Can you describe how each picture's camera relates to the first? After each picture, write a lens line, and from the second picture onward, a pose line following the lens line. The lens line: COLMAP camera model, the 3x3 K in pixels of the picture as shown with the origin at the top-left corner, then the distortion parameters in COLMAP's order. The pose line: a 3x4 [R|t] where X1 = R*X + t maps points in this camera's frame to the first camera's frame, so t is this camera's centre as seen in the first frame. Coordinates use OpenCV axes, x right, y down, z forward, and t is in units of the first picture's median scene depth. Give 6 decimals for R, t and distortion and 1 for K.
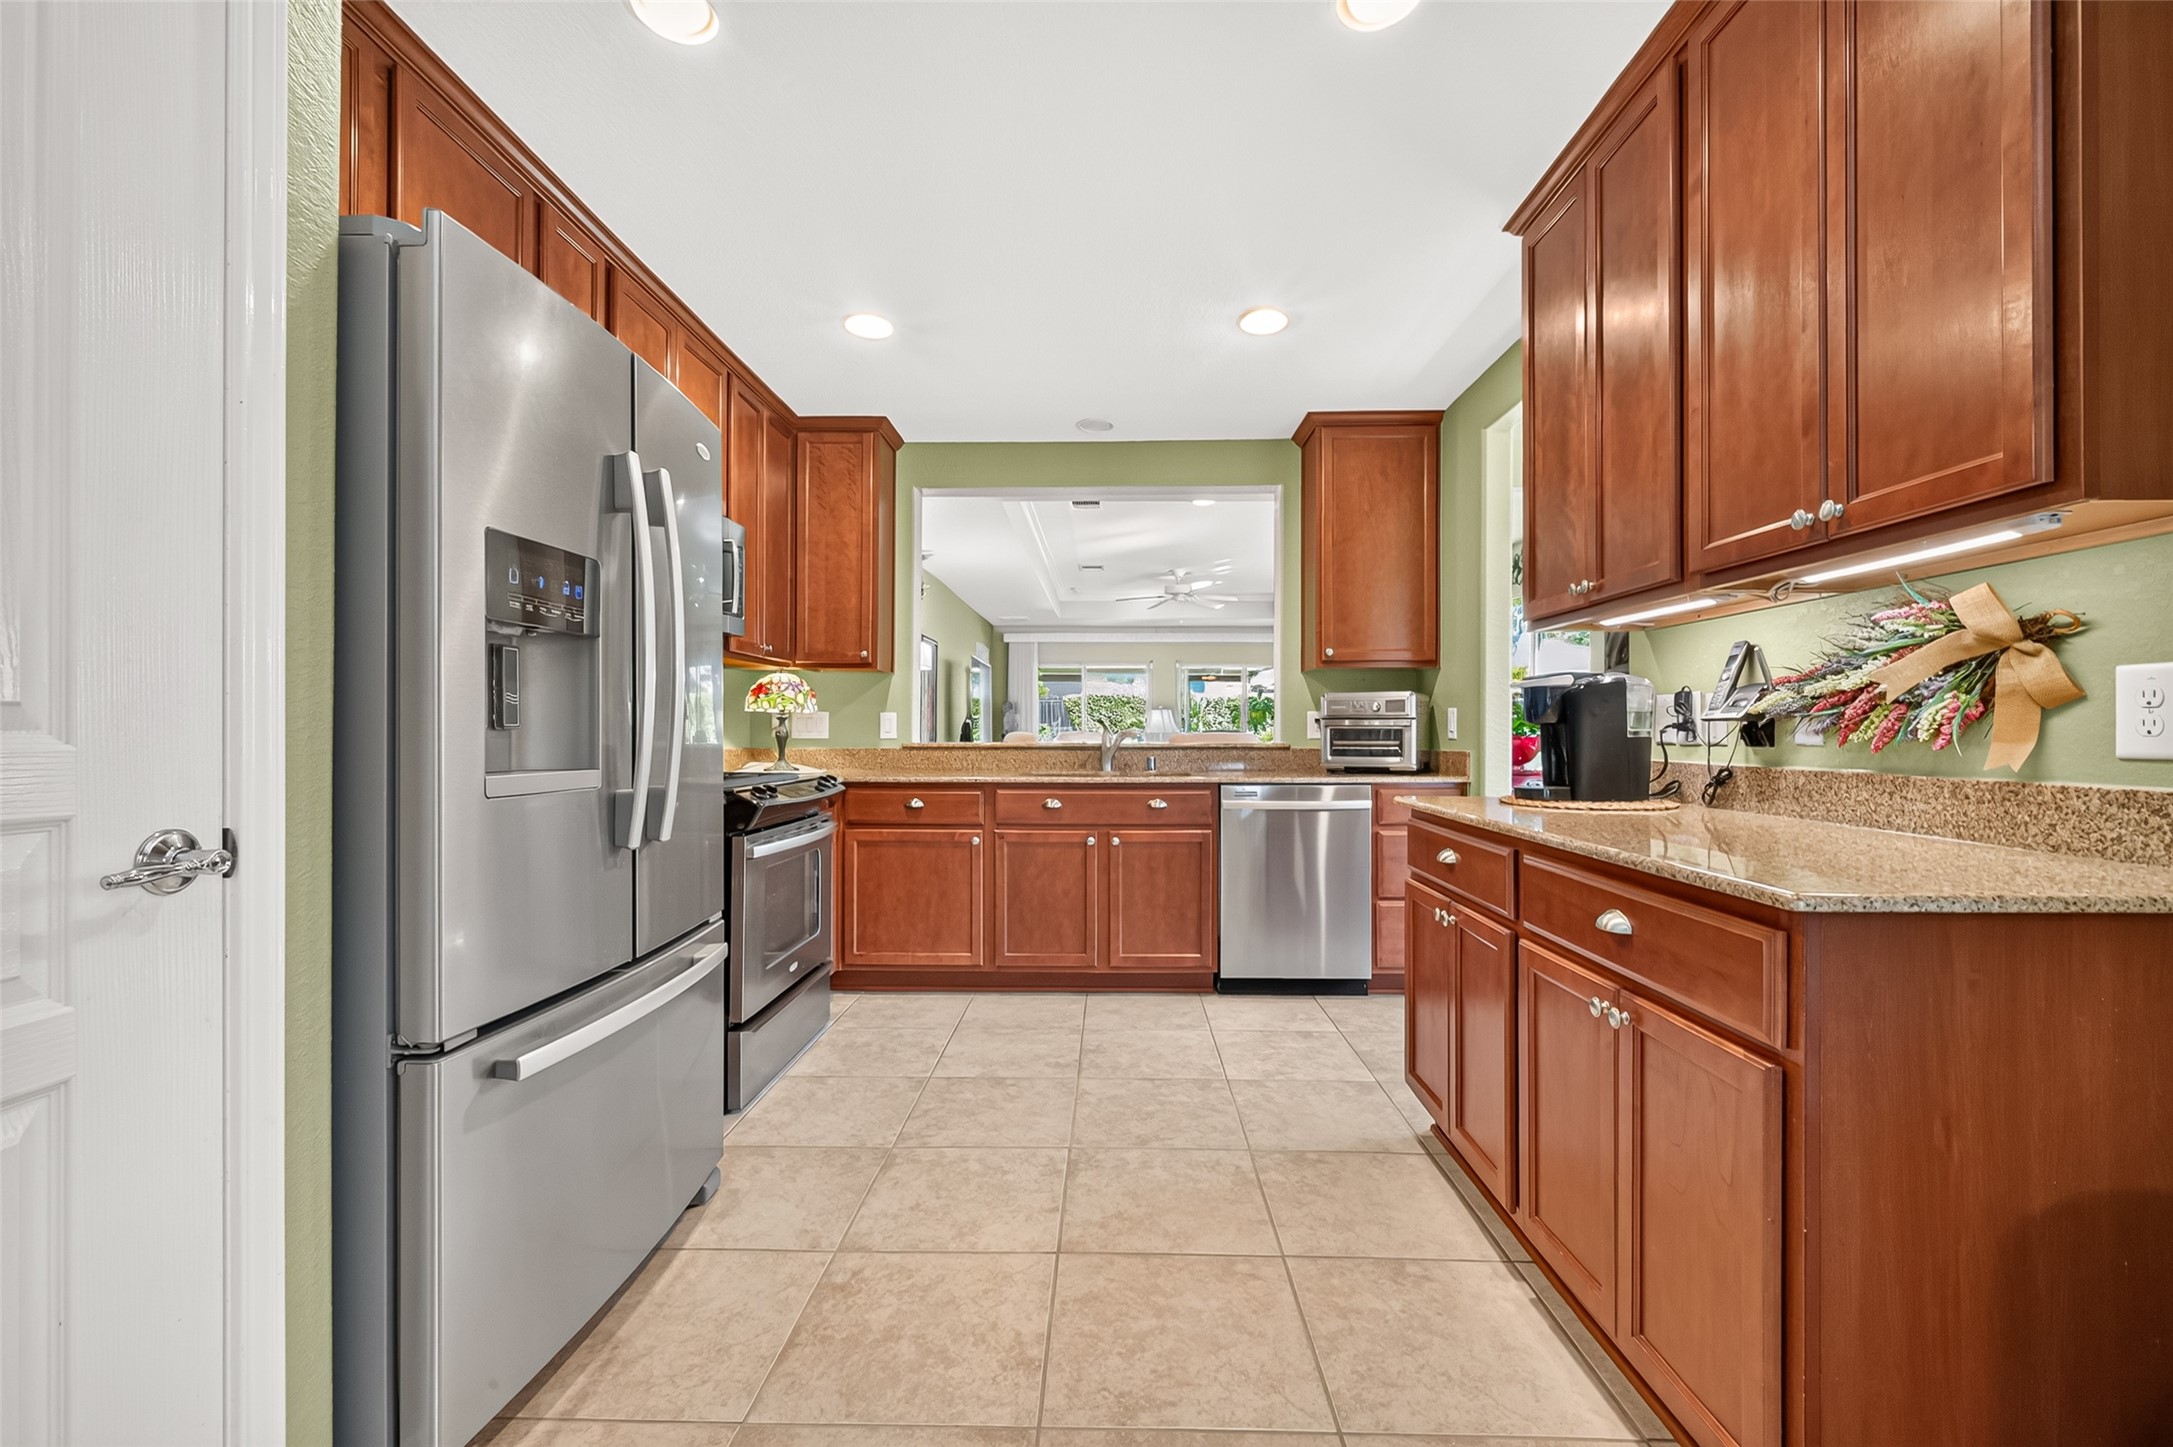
lens RADIAL K [[891.8, 0, 1088.4], [0, 891.8, 727.6], [0, 0, 1]] dist [0.003150, -0.002458]
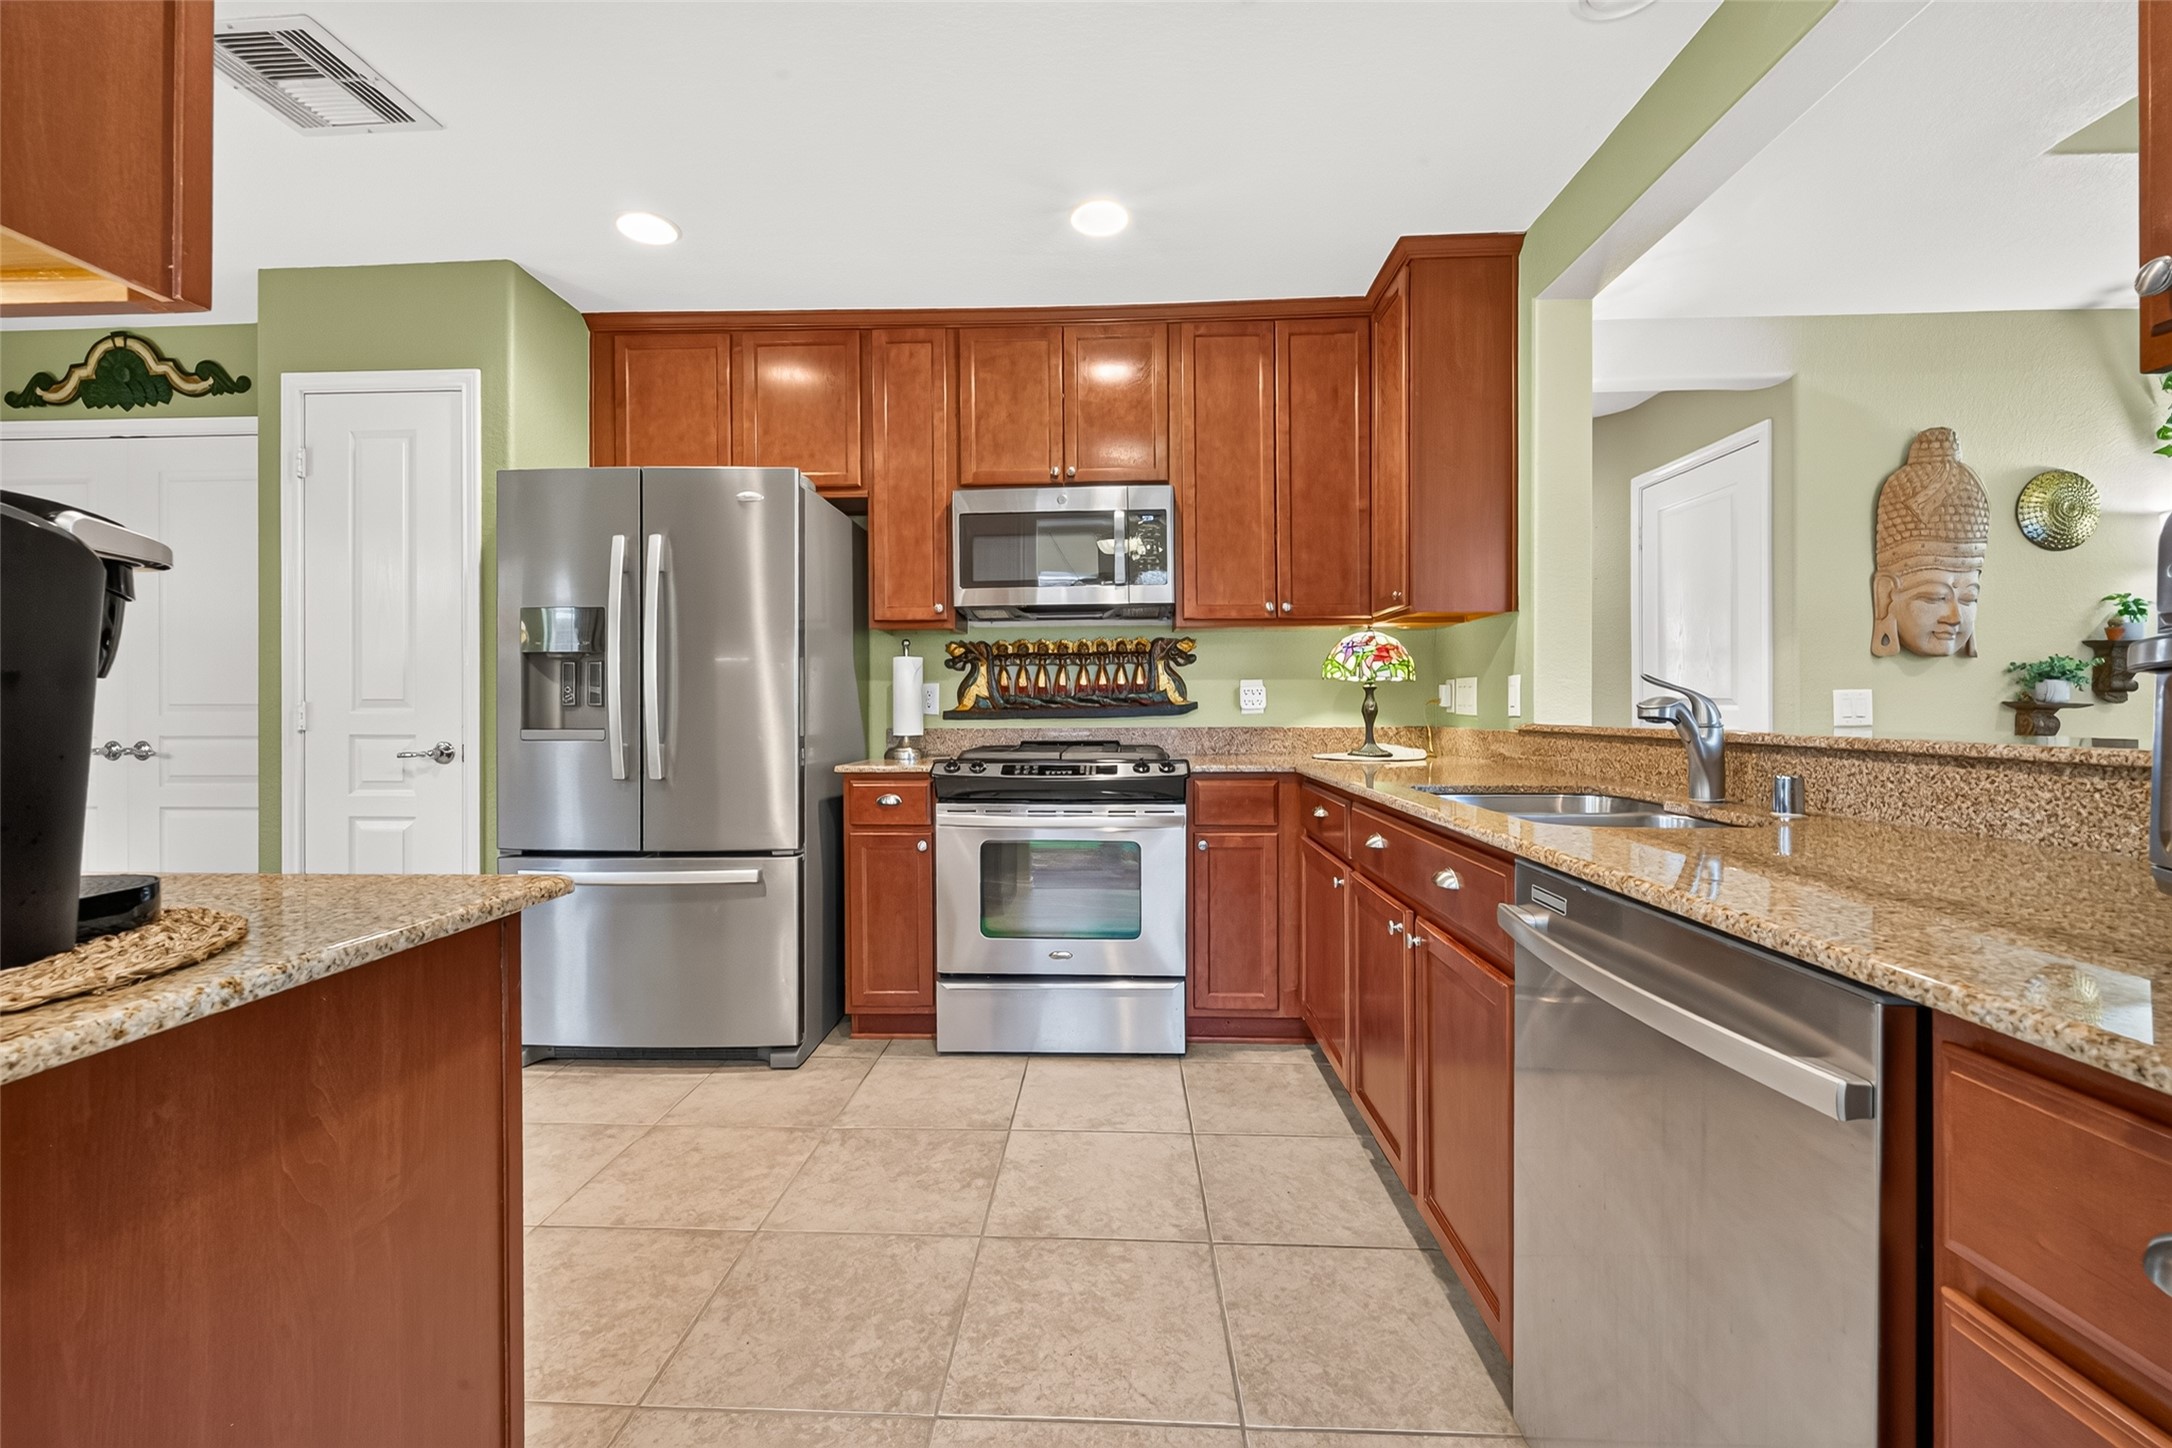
lens RADIAL K [[891.4, 0, 1092.6], [0, 891.4, 705.7], [0, 0, 1]] dist [0.003150, -0.002458]
pose [[-0.005332, 0.000735, -0.999986, 0.638944], [0.005591, 0.999984, 0.000705, 0.002138], [0.999970, -0.005587, -0.005337, 1.080022]]
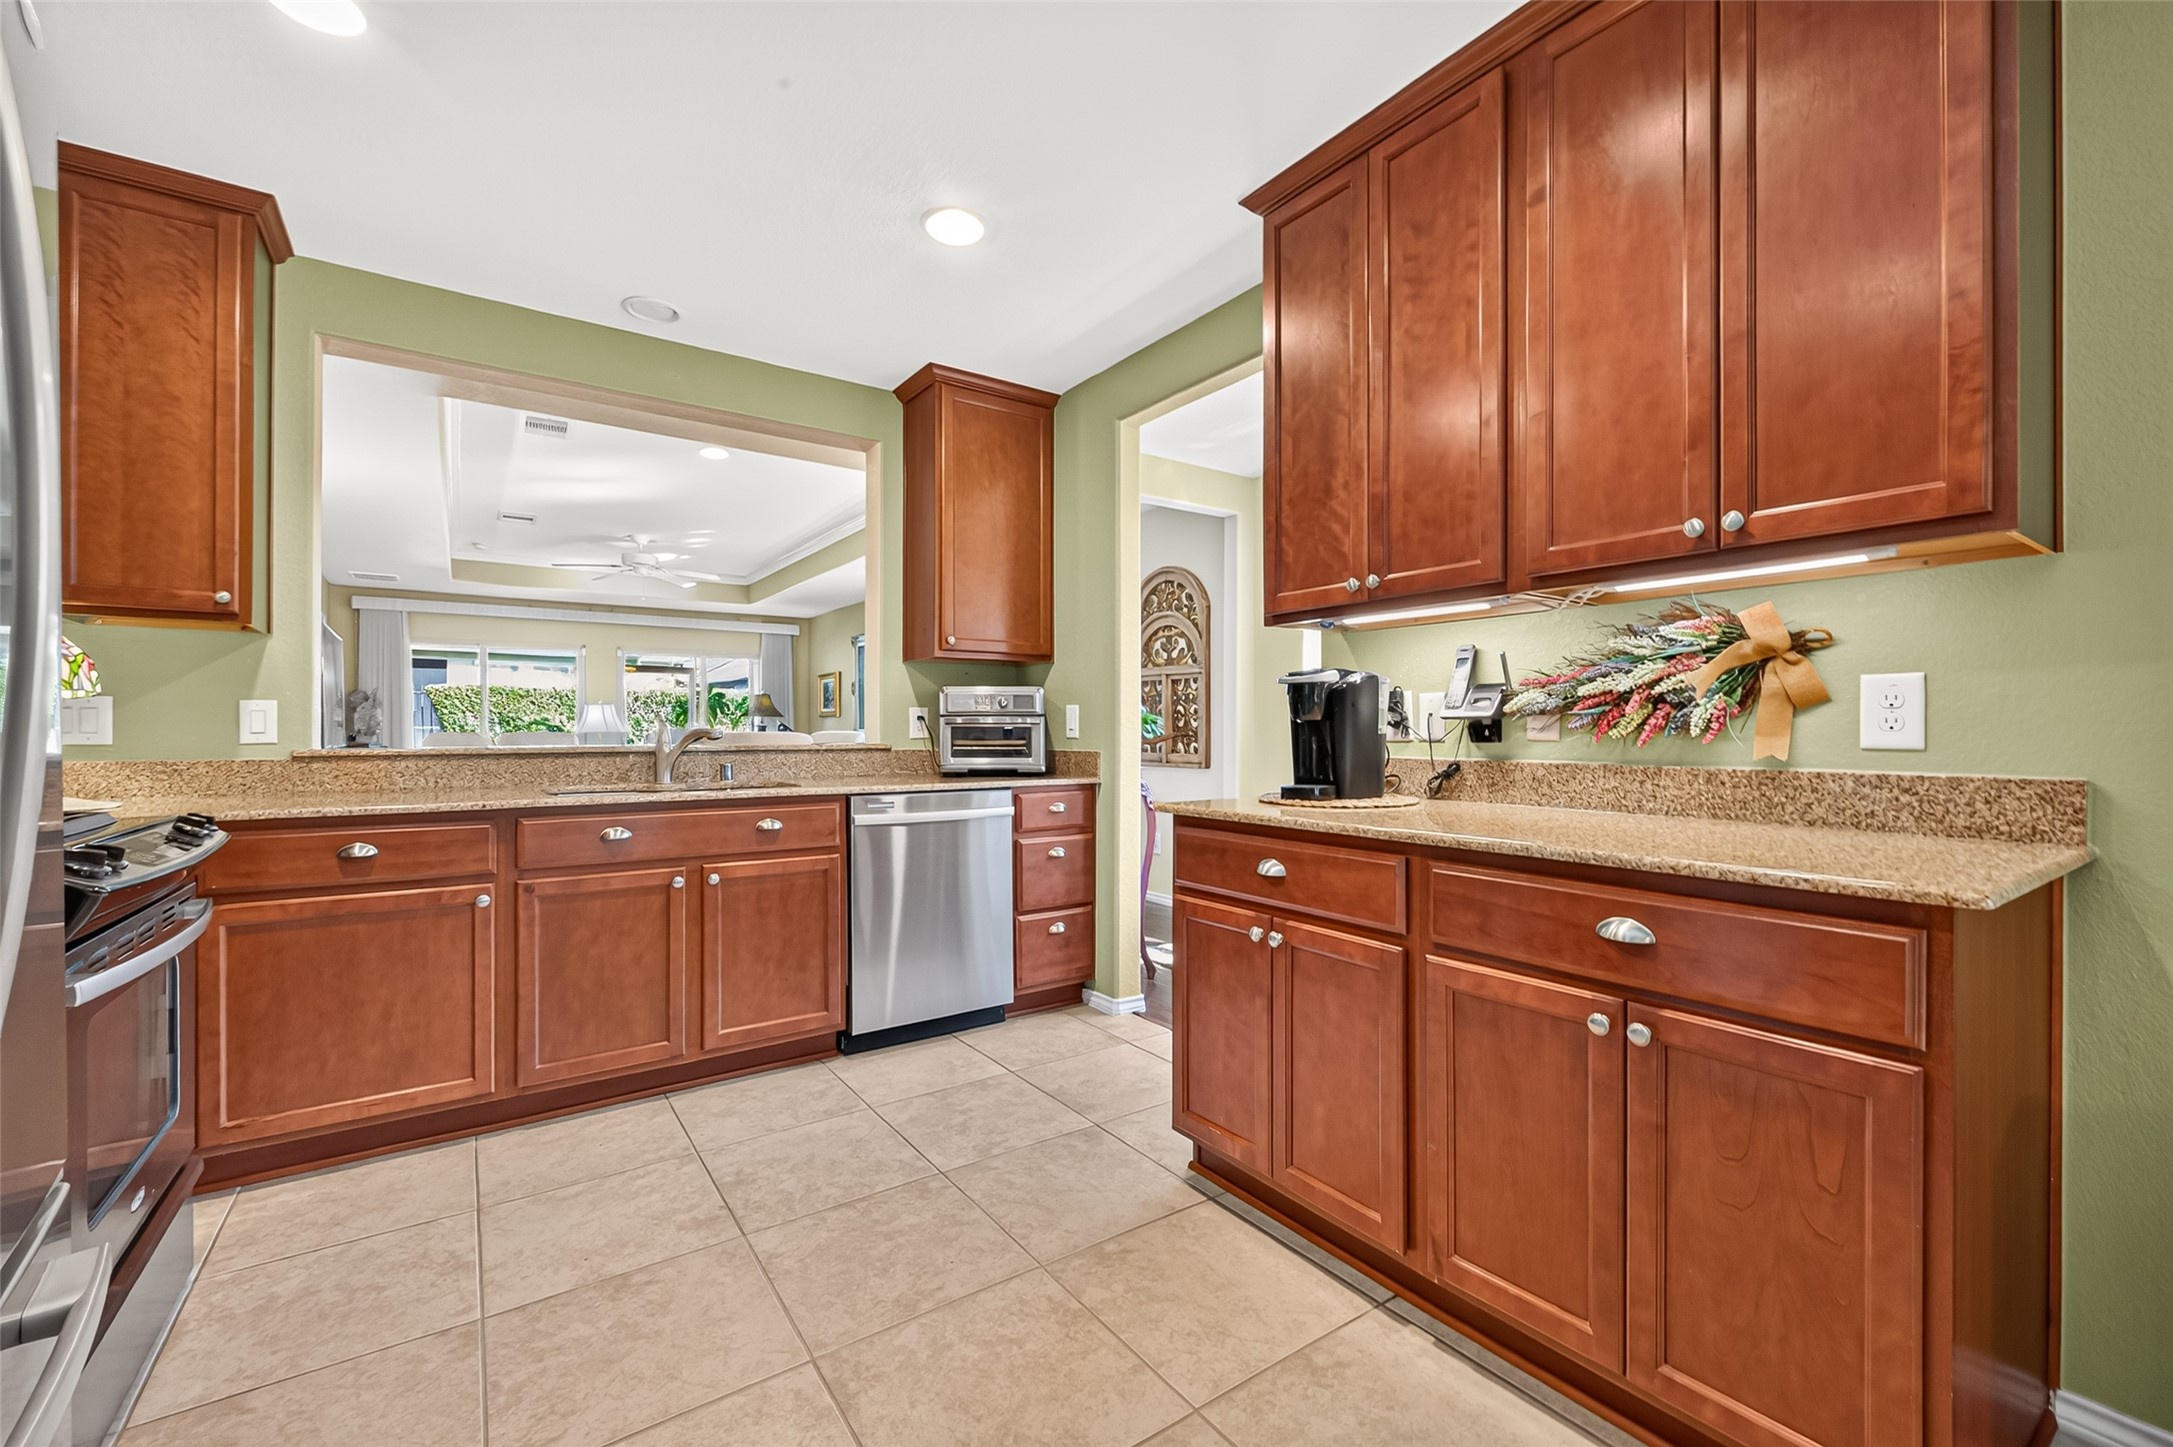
lens RADIAL K [[891.8, 0, 1086.4], [0, 891.8, 731.0], [0, 0, 1]] dist [0.003150, -0.002458]
pose [[0.802419, -0.002270, 0.596757, -0.208012], [-0.000272, 0.999991, 0.004170, 0.002115], [-0.596761, -0.003508, 0.802411, 0.290907]]
